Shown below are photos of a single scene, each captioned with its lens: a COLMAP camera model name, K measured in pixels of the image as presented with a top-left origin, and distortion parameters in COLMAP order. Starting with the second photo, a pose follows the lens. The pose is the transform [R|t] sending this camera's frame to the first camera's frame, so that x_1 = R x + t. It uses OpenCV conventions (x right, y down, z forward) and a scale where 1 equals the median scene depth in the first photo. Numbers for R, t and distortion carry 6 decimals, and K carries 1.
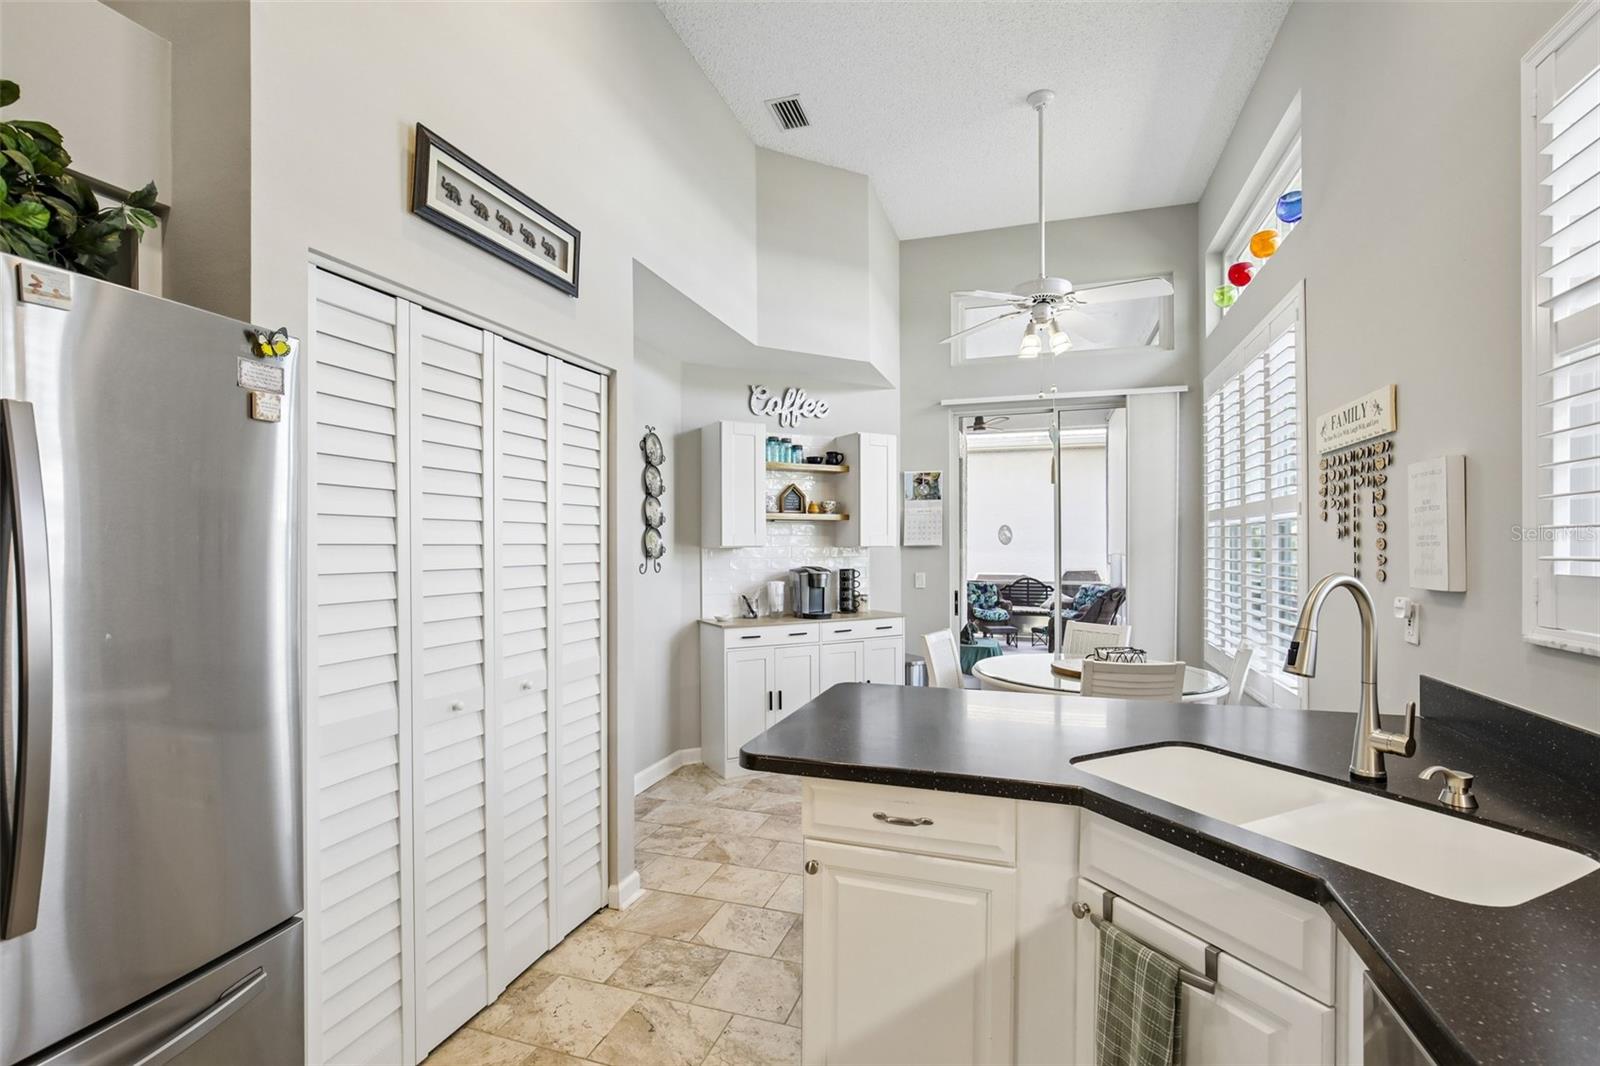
lens RADIAL K [[732.3, 0, 808.9], [0, 732.3, 541.8], [0, 0, 1]] dist [-0.016381, 0.005123]
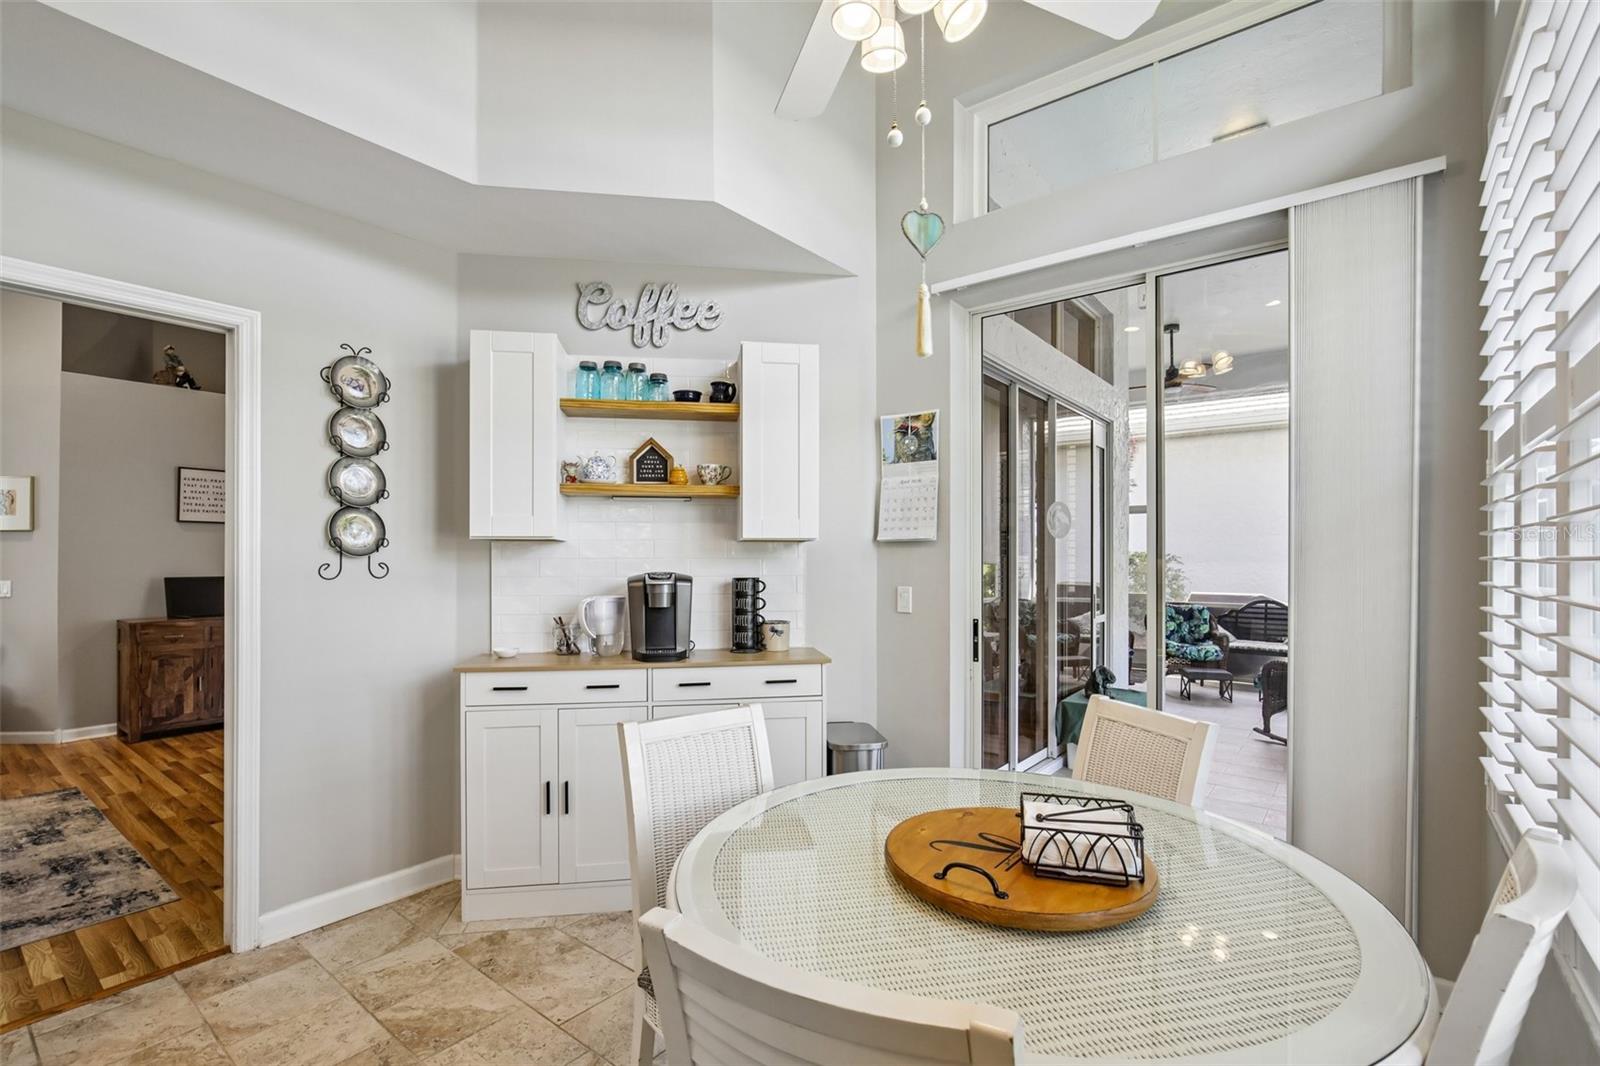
lens RADIAL K [[732.3, 0, 809.7], [0, 732.3, 560.2], [0, 0, 1]] dist [-0.016381, 0.005123]
pose [[0.937975, 0.001393, -0.346701, 0.371201], [-0.000201, 0.999994, 0.003473, 0.024842], [0.346704, -0.003188, 0.937969, 0.552981]]
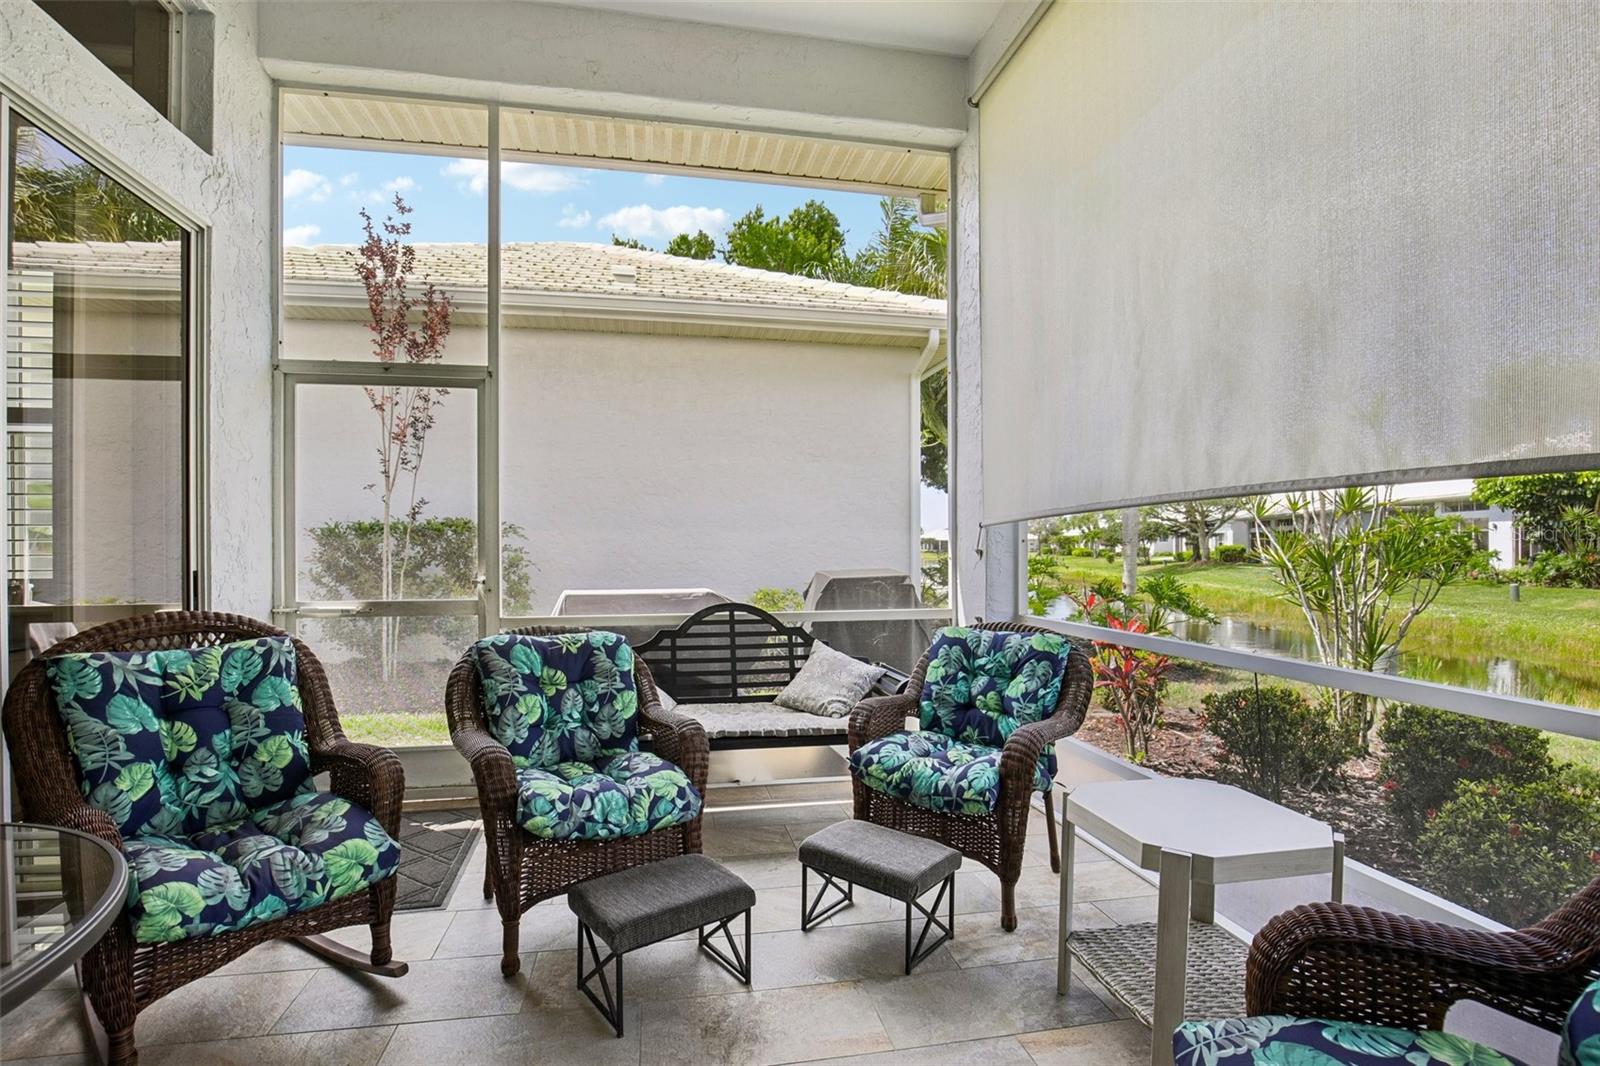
lens RADIAL K [[732.3, 0, 775.5], [0, 732.3, 547.5], [0, 0, 1]] dist [-0.016381, 0.005123]
pose [[0.891162, -0.000775, 0.453684, 0.503634], [0.000588, 1.000000, 0.000552, 0.072936], [-0.453685, -0.000225, 0.891162, 2.036169]]
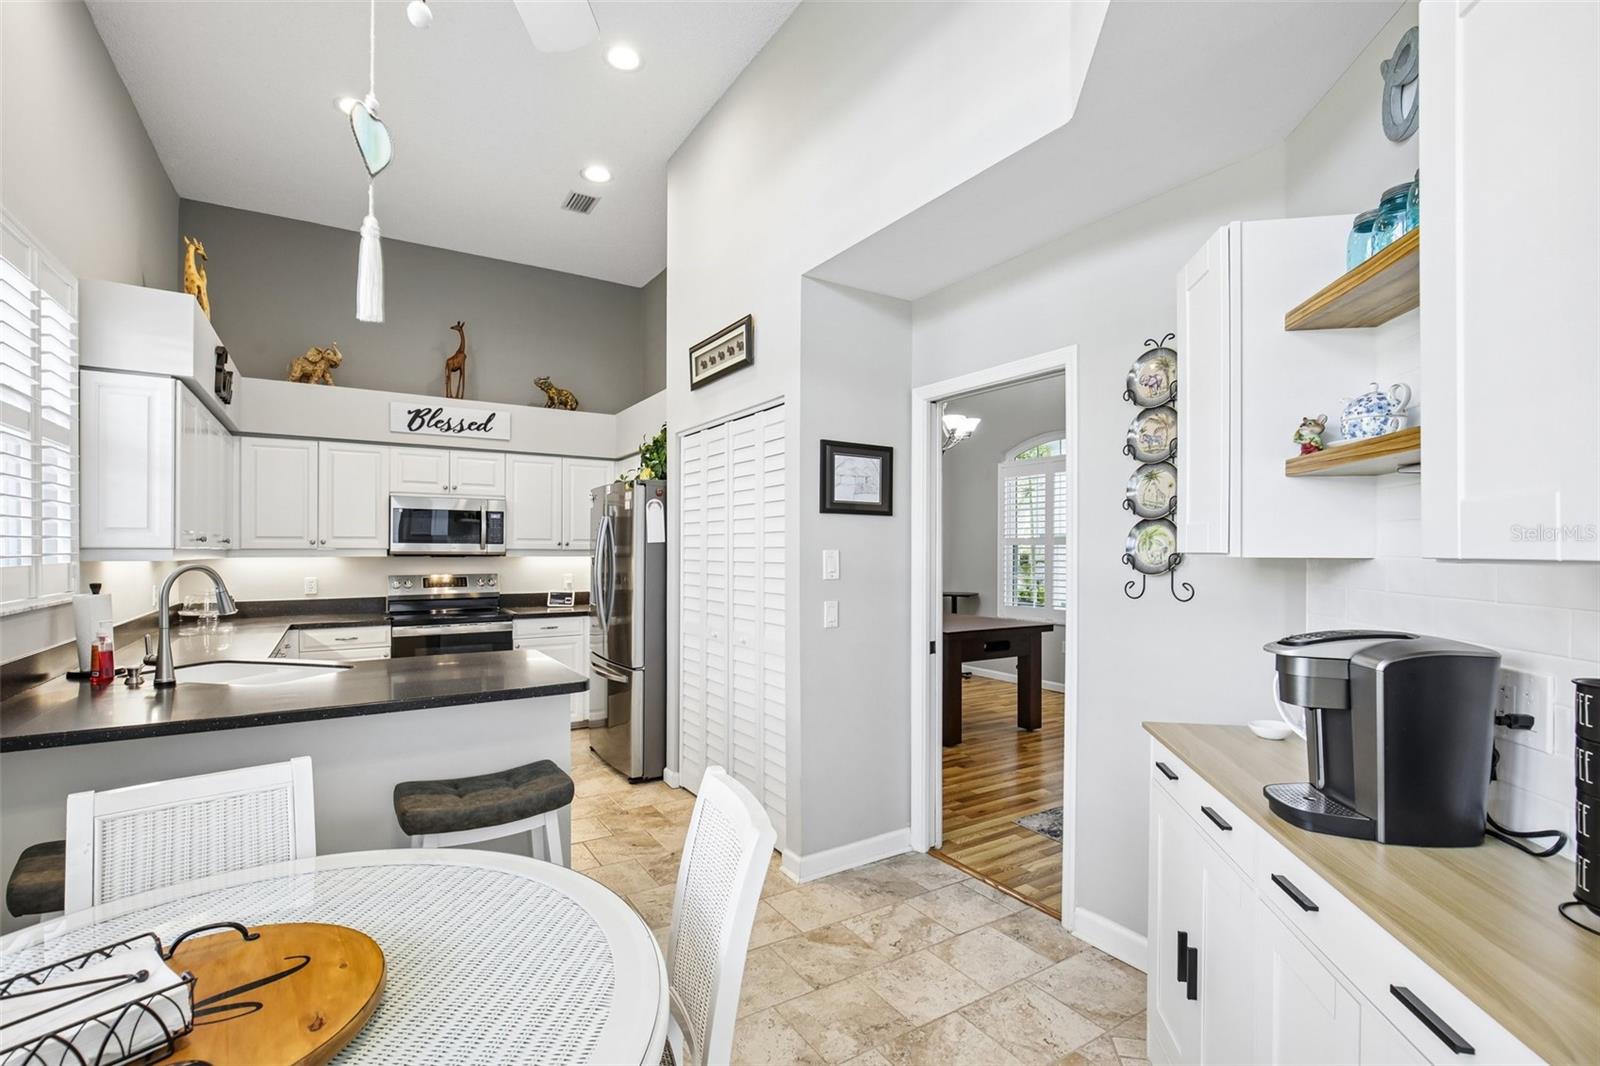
lens RADIAL K [[732.3, 0, 787.3], [0, 732.3, 552.5], [0, 0, 1]] dist [-0.016381, 0.005123]
pose [[-0.659041, 0.006244, -0.752081, 0.392266], [0.002181, 0.999977, 0.006390, 0.002315], [0.752103, 0.002571, -0.659040, 1.164874]]
